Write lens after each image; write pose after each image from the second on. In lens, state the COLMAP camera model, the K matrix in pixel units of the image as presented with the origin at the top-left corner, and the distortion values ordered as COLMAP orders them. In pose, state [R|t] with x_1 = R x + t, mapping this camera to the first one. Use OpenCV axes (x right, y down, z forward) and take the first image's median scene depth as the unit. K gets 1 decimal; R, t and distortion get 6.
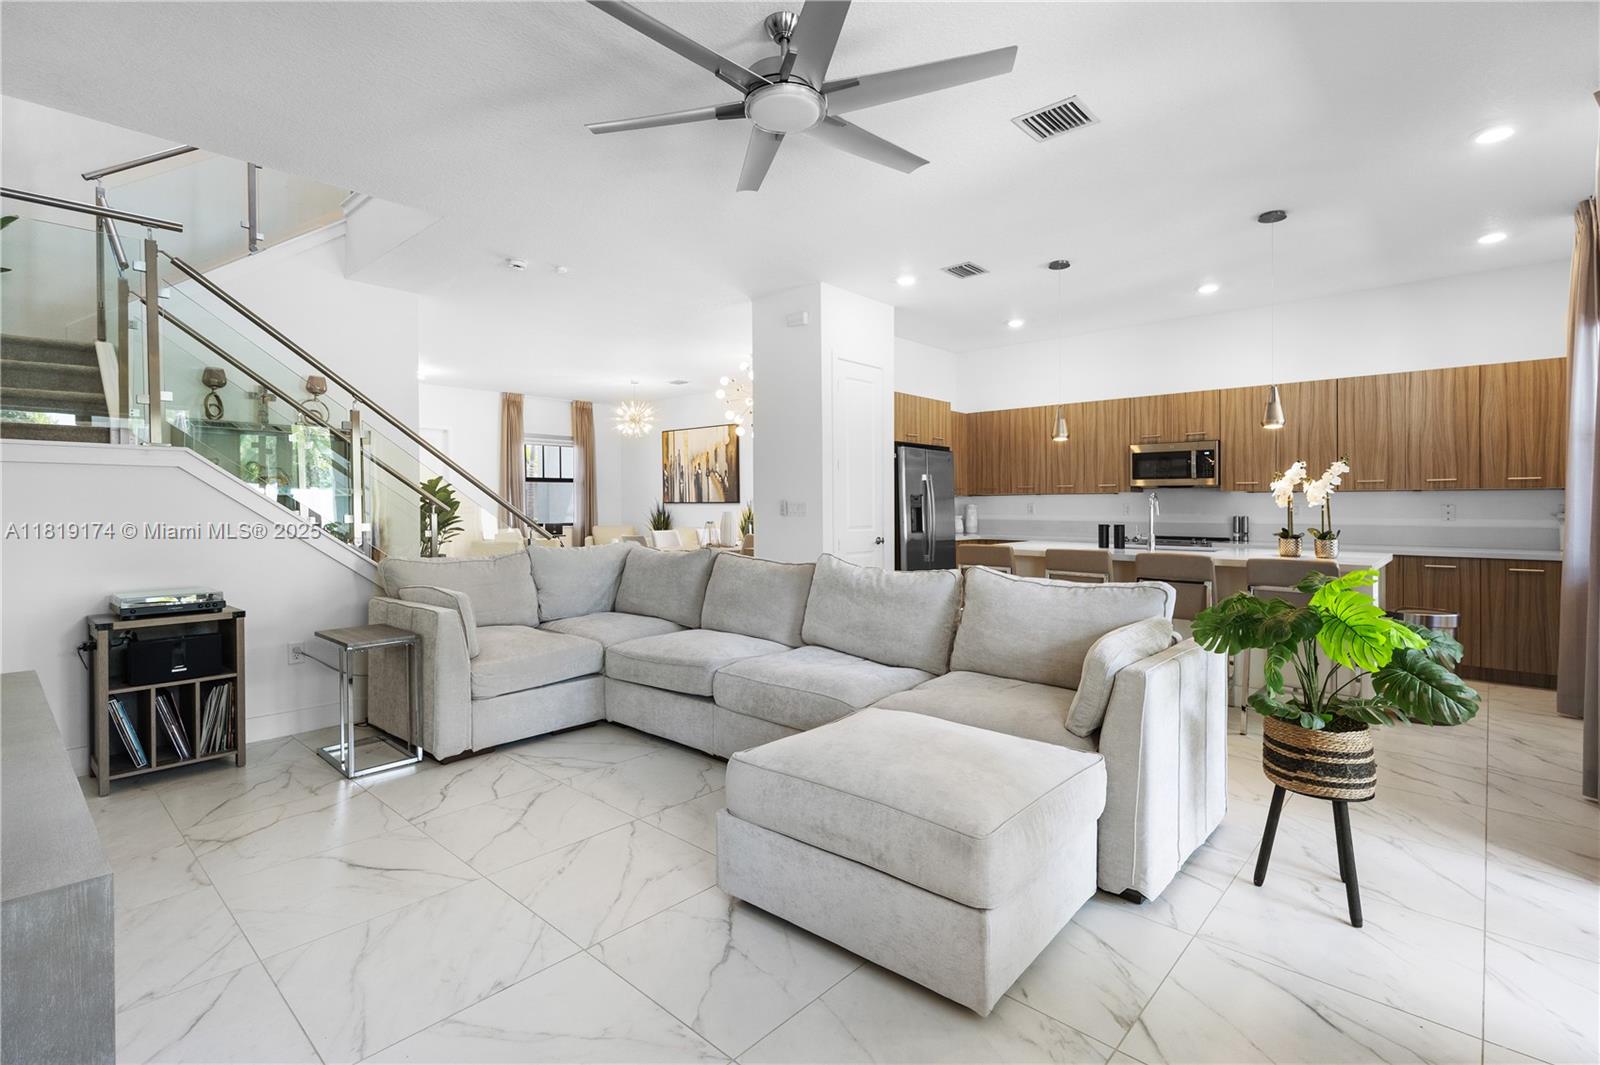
lens RADIAL K [[742.6, 0, 778.5], [0, 742.6, 507.2], [0, 0, 1]] dist [0.002221, 0.001357]
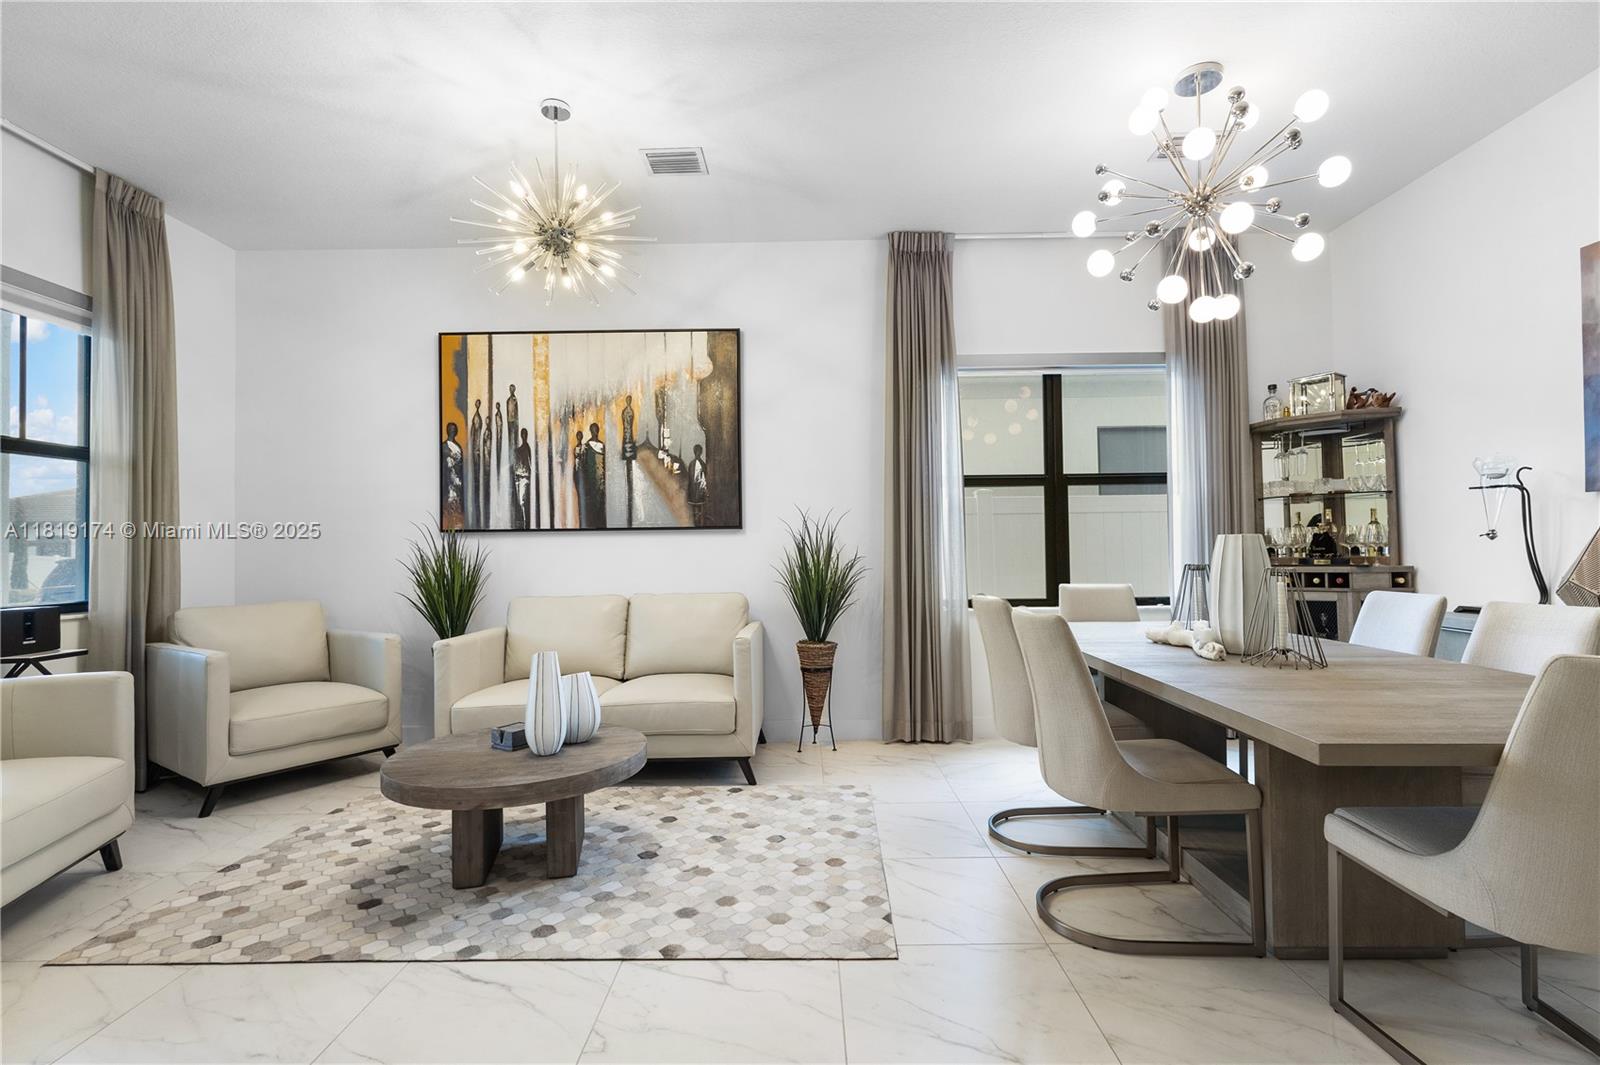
lens RADIAL K [[742.6, 0, 803.1], [0, 742.6, 536.3], [0, 0, 1]] dist [0.002221, 0.001357]
pose [[0.739099, 0.004926, 0.673579, -0.532645], [0.010605, 0.999764, -0.018947, 0.011275], [-0.673513, 0.021147, 0.738873, 1.219168]]
